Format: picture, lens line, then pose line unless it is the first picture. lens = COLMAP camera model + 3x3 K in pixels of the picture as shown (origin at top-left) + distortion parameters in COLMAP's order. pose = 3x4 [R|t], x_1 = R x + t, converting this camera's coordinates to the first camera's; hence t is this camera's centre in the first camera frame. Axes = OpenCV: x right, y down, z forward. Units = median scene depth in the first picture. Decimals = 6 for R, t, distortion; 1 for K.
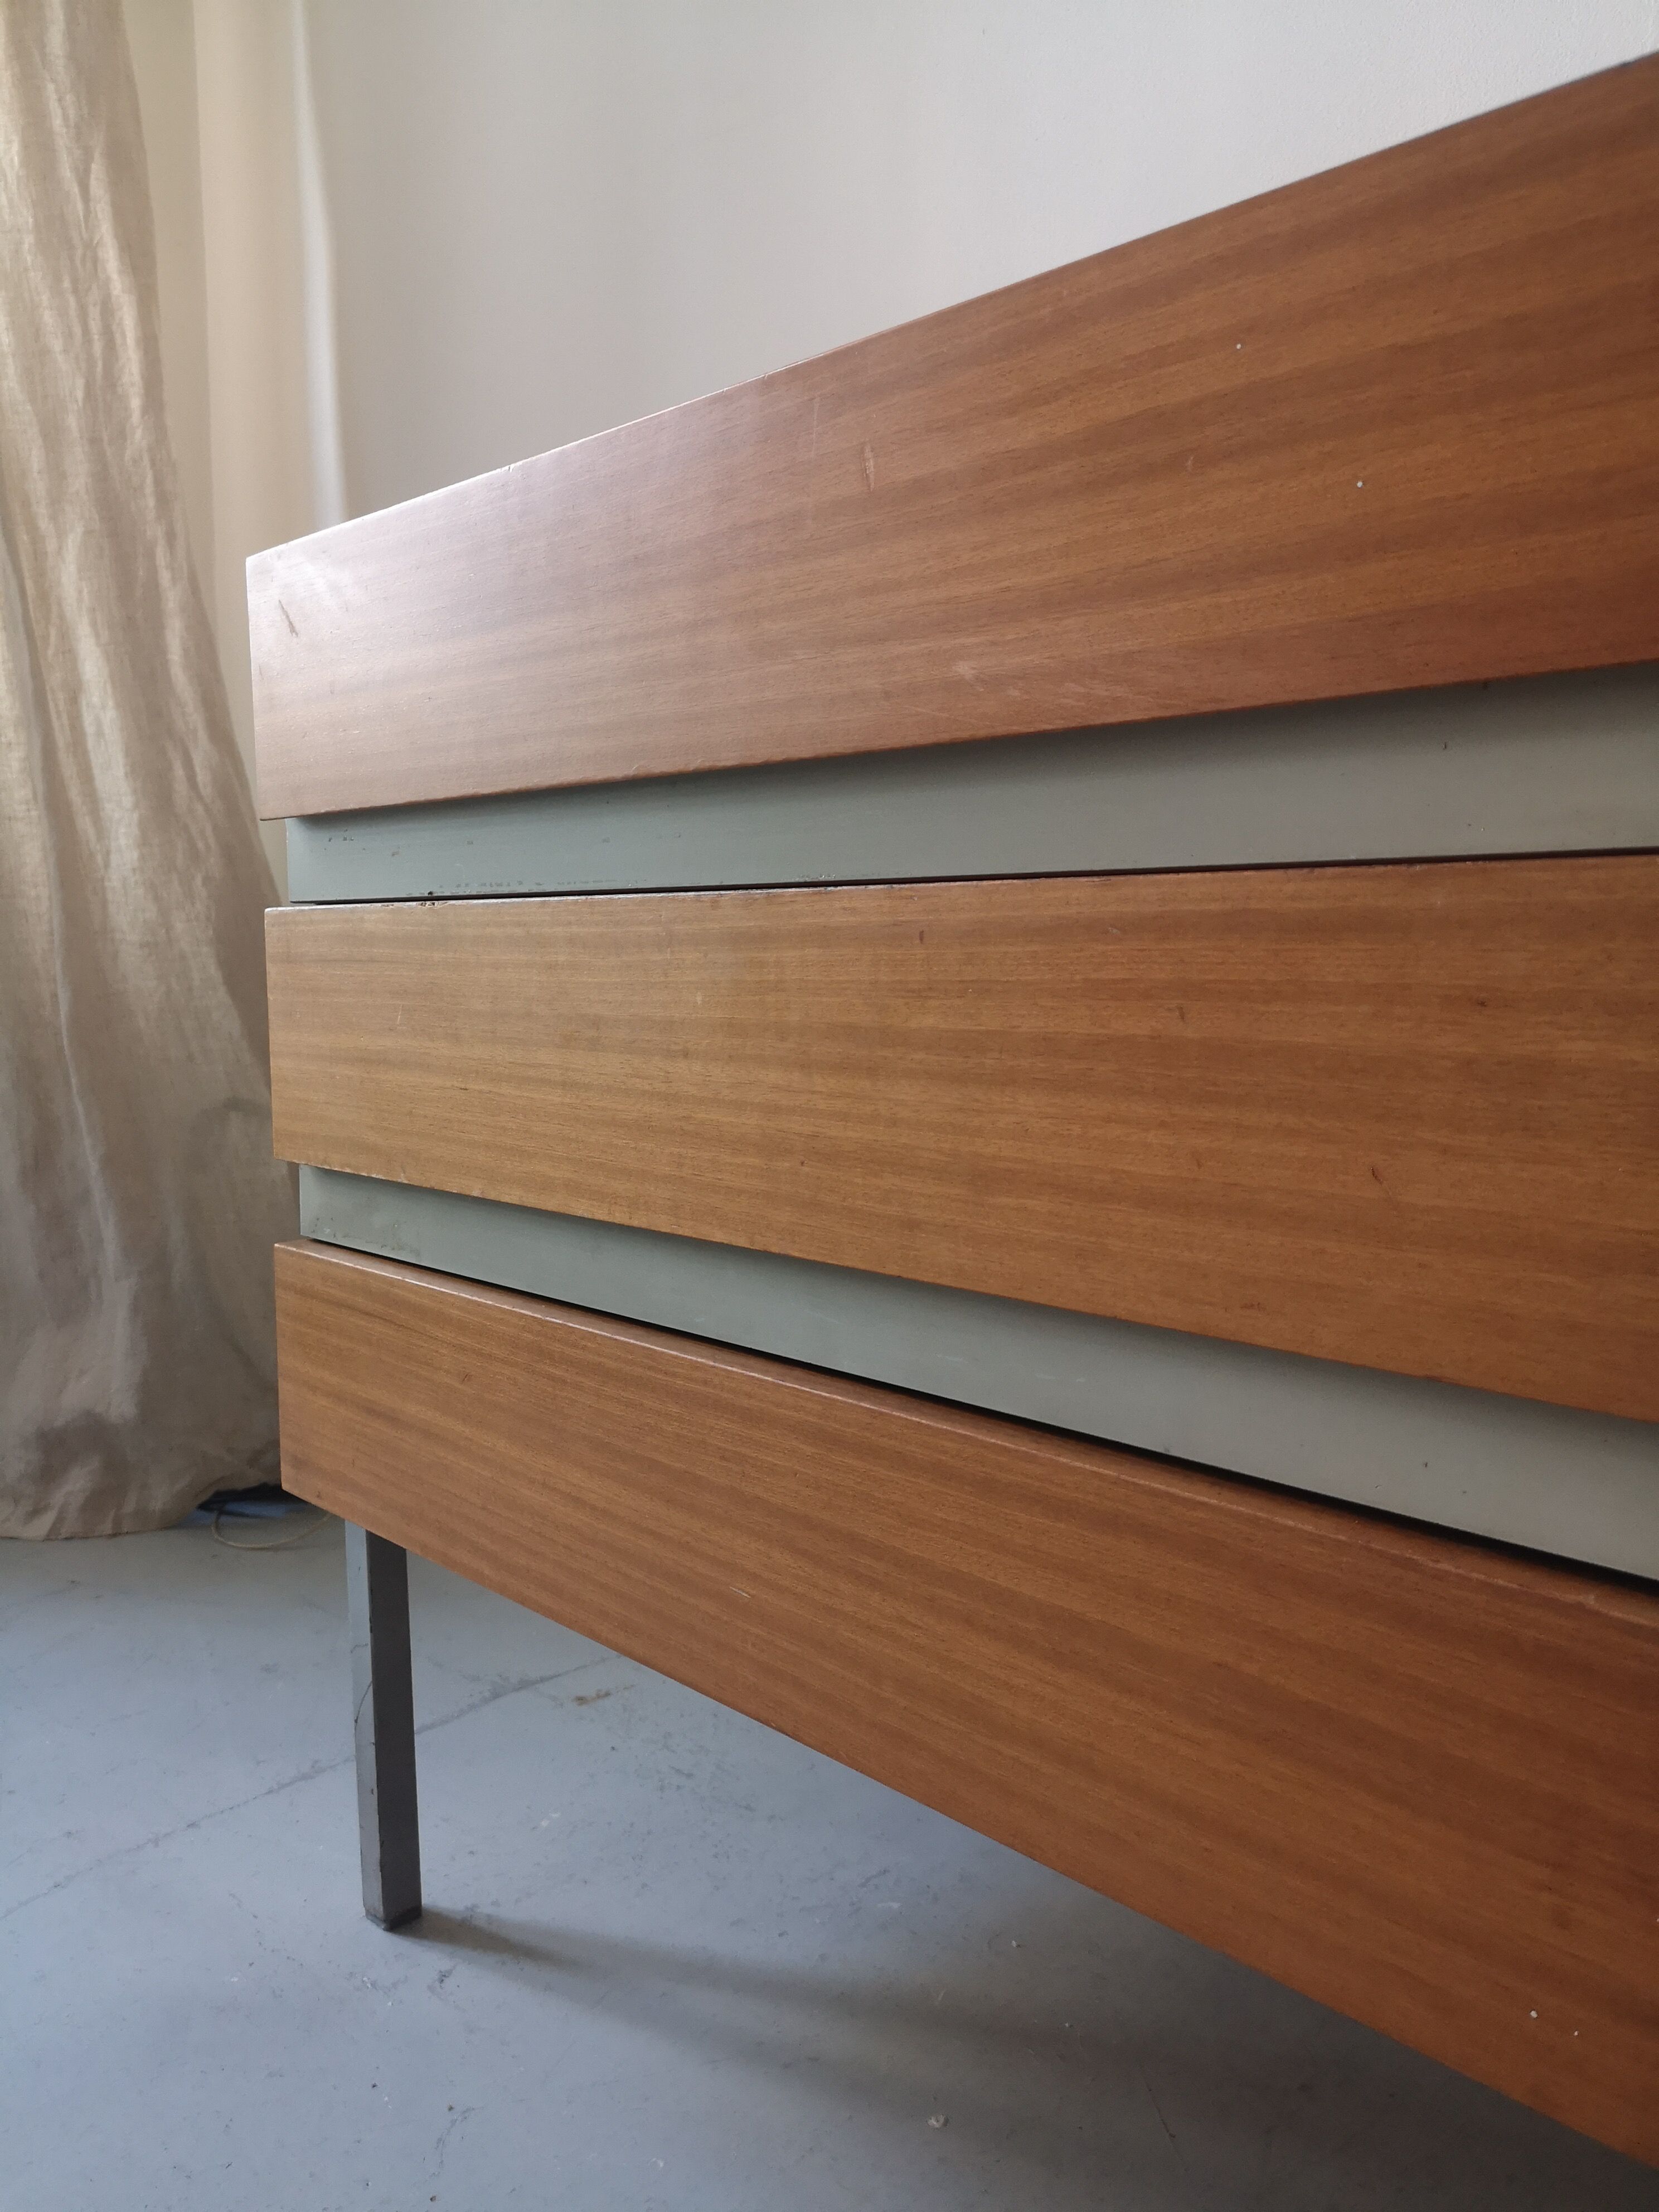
lens RADIAL K [[1759.3, 0, 829.5], [0, 1759.3, 1106.0], [0, 0, 1]] dist [0.033515, -0.012855]
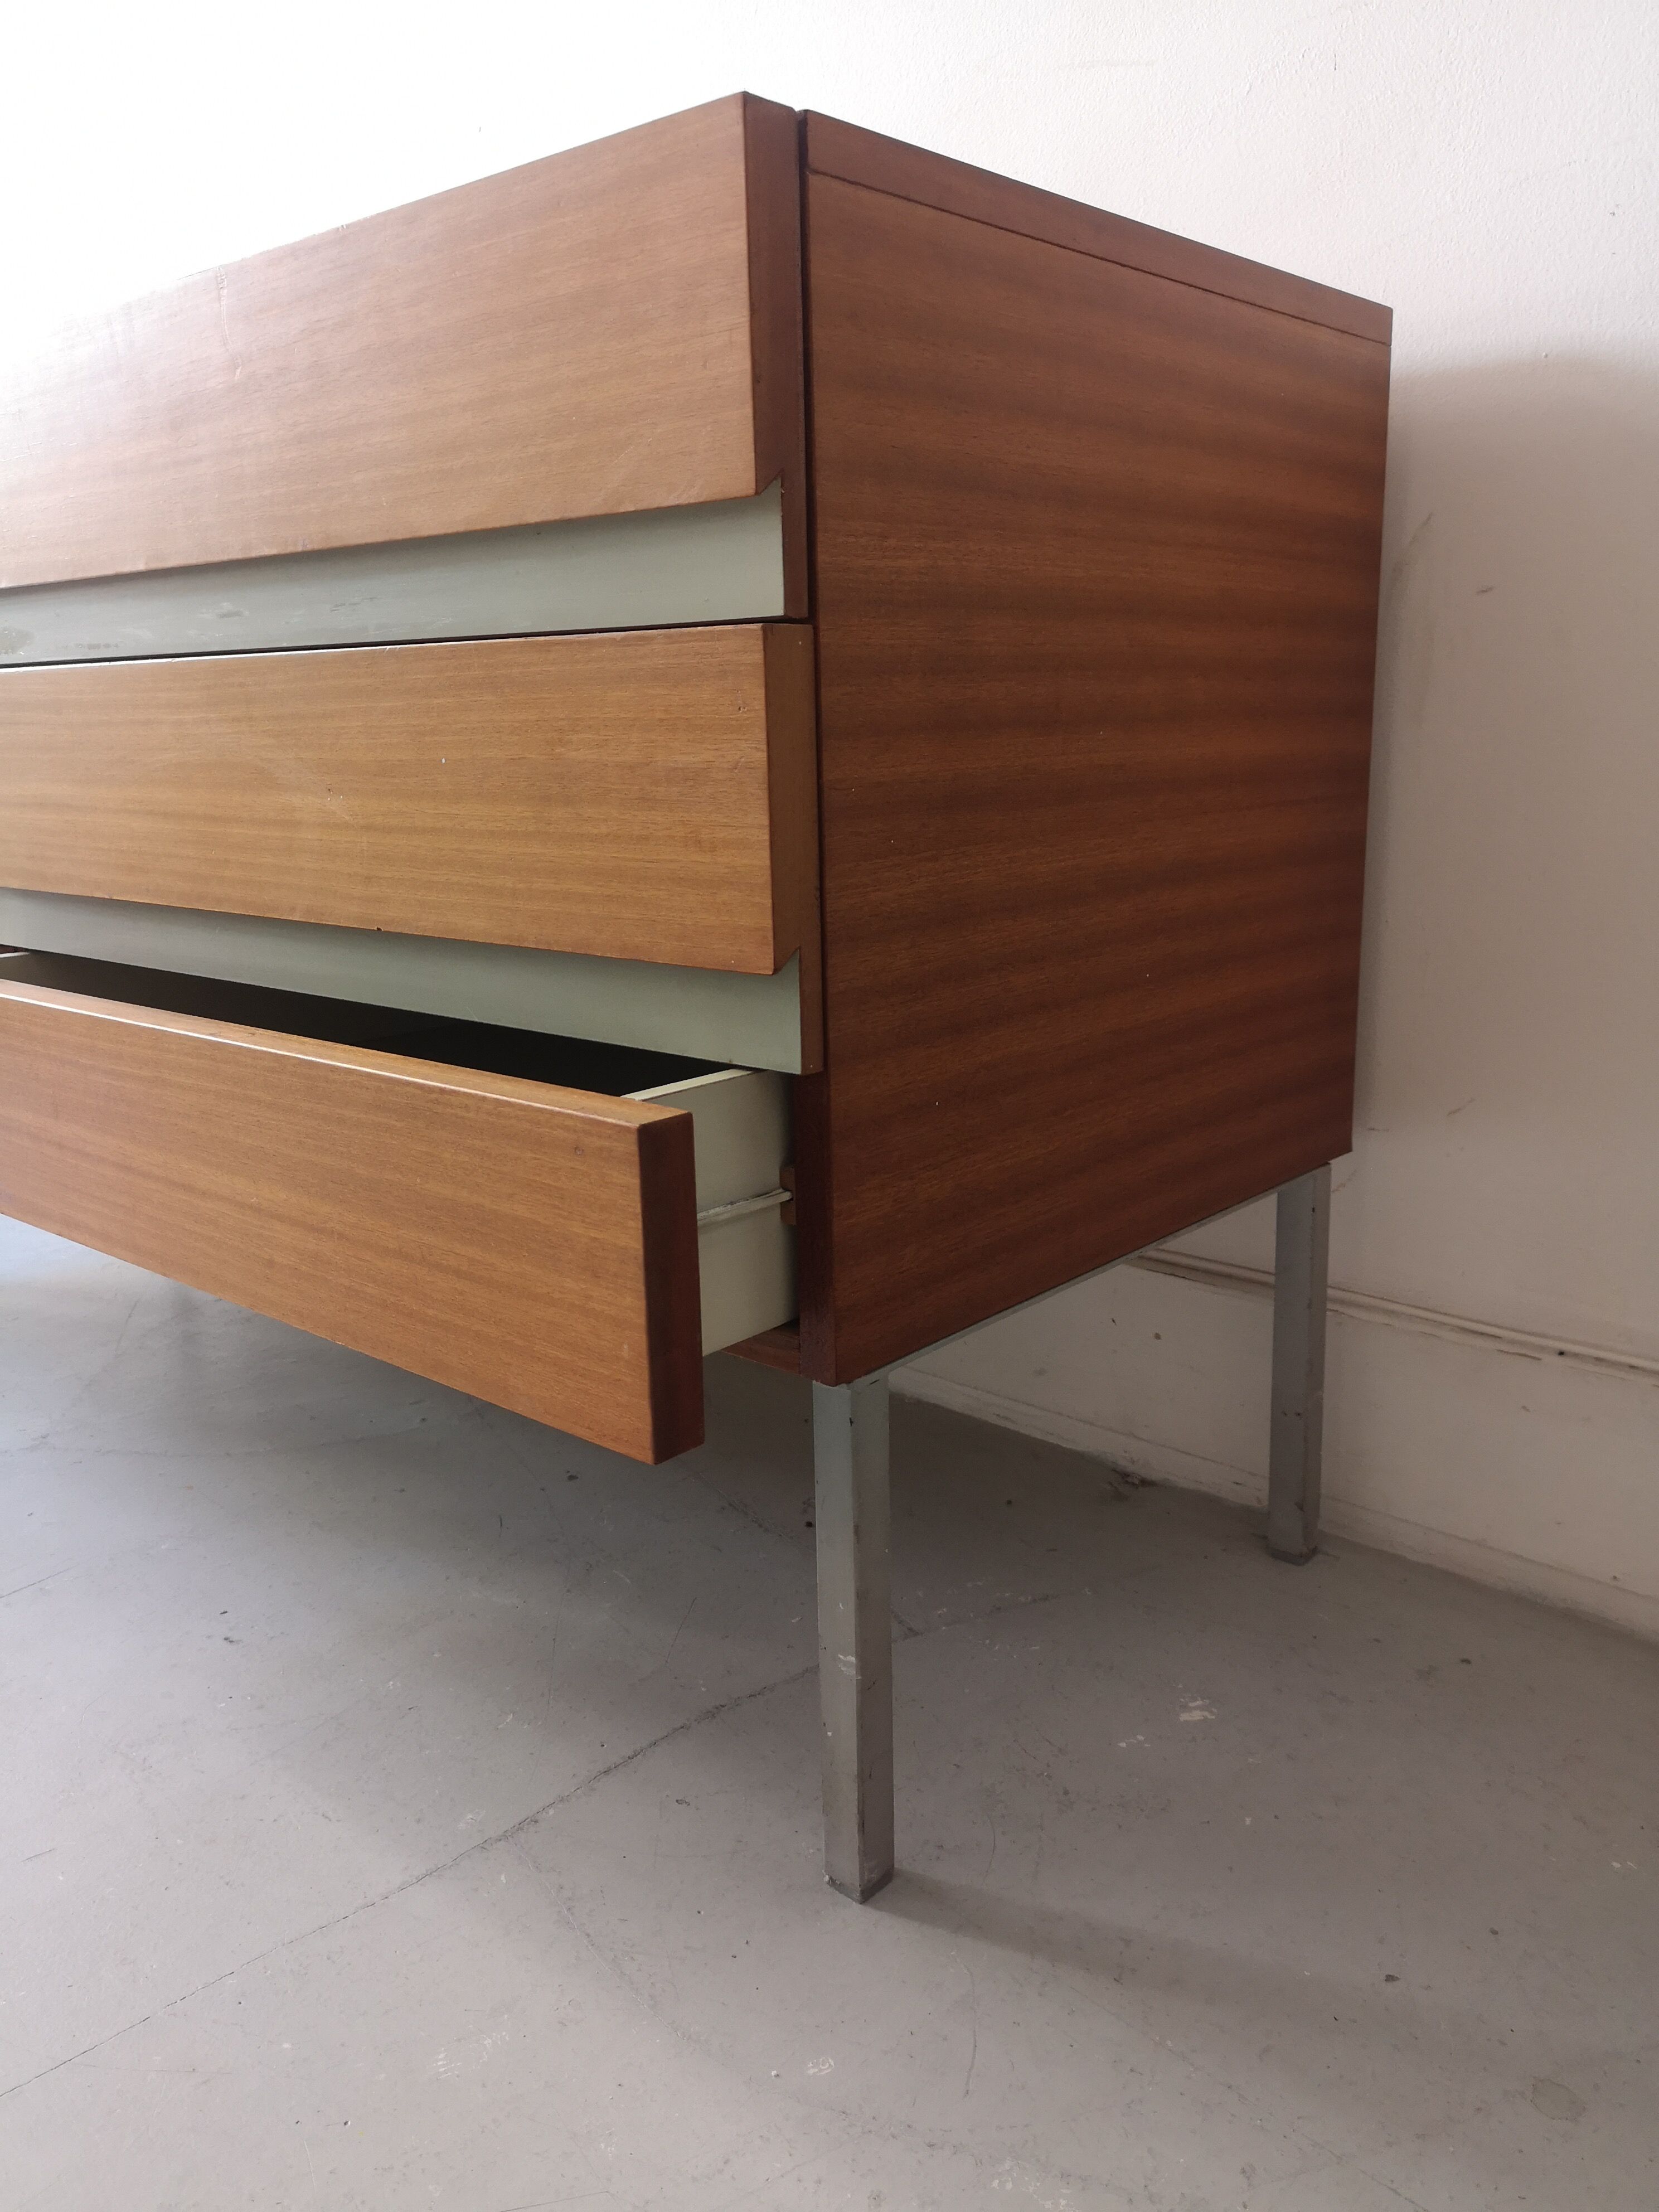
lens RADIAL K [[1717.0, 0, 849.1], [0, 1717.0, 1104.4], [0, 0, 1]] dist [0.071303, -0.095330]
pose [[0.994870, -0.033275, 0.095528, 0.695035], [0.020236, 0.990727, 0.134352, 0.085301], [-0.099113, -0.131729, 0.986318, -0.821804]]
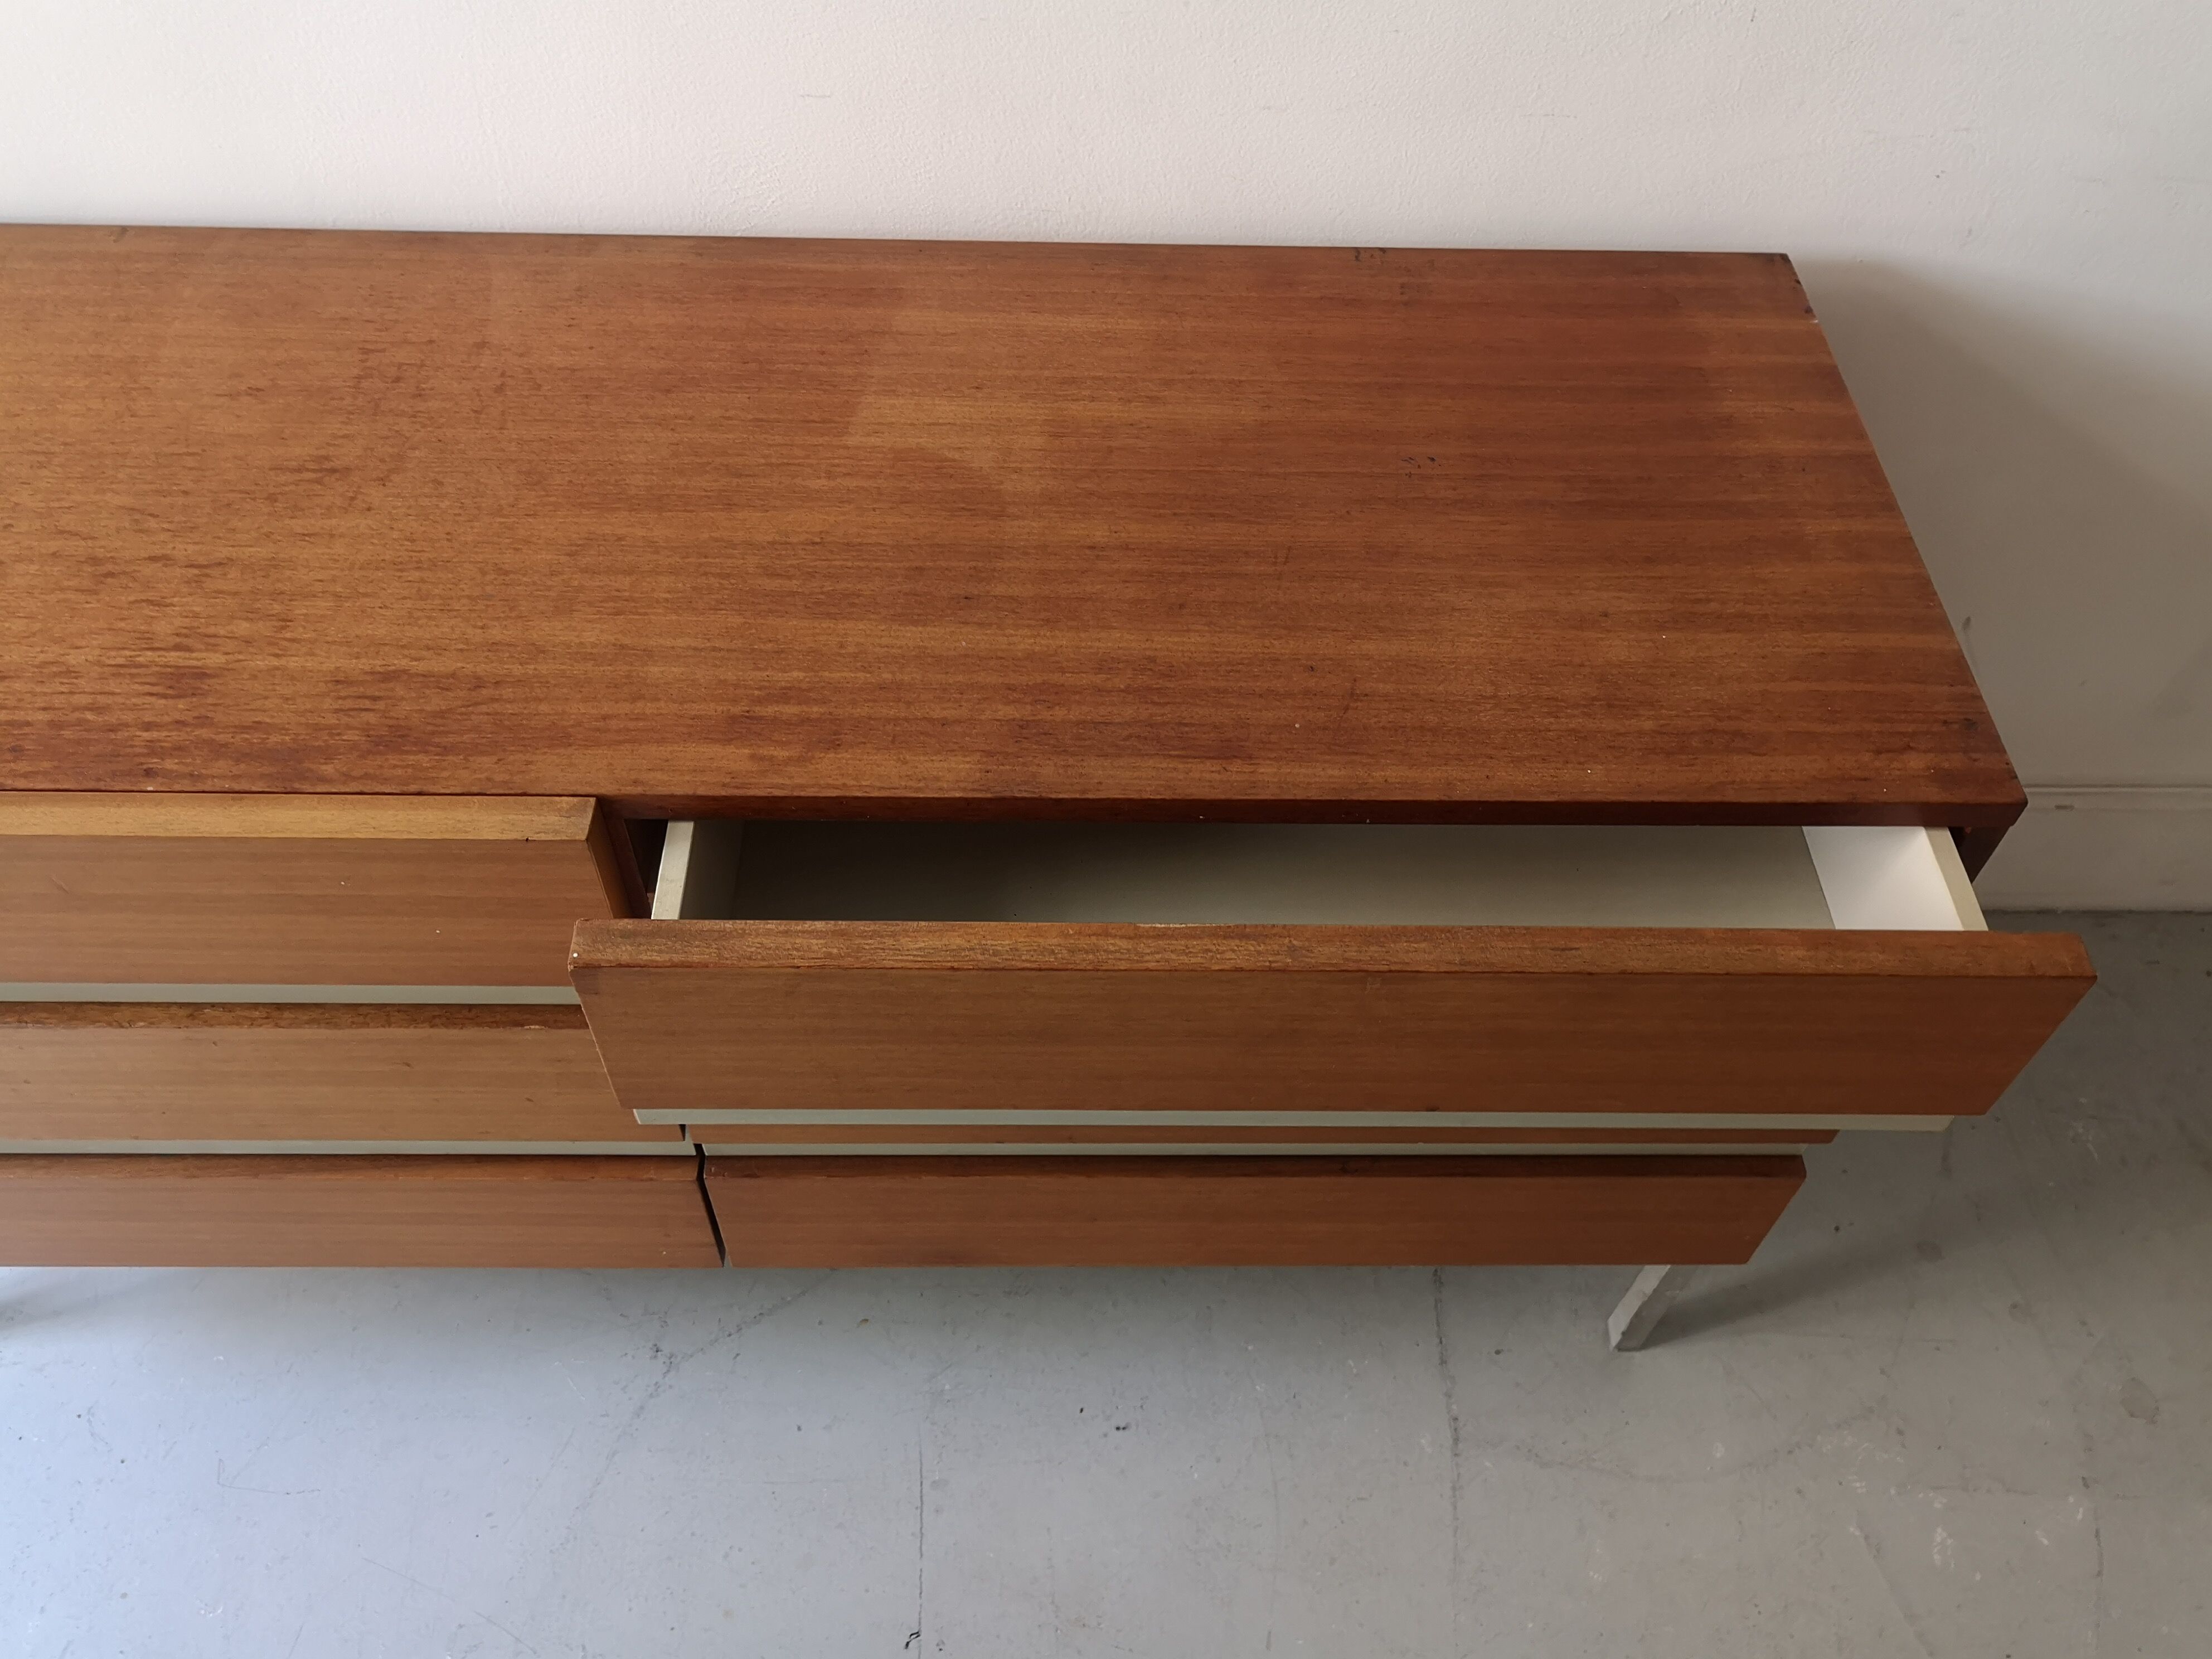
lens RADIAL K [[1803.4, 0, 1106.0], [0, 1803.4, 829.5], [0, 0, 1]] dist [0.003918, 0.010109]
pose [[0.677131, -0.560128, 0.477232, -0.053654], [0.040212, 0.675731, 0.736051, -0.922543], [-0.734763, -0.479212, 0.480082, -0.255408]]
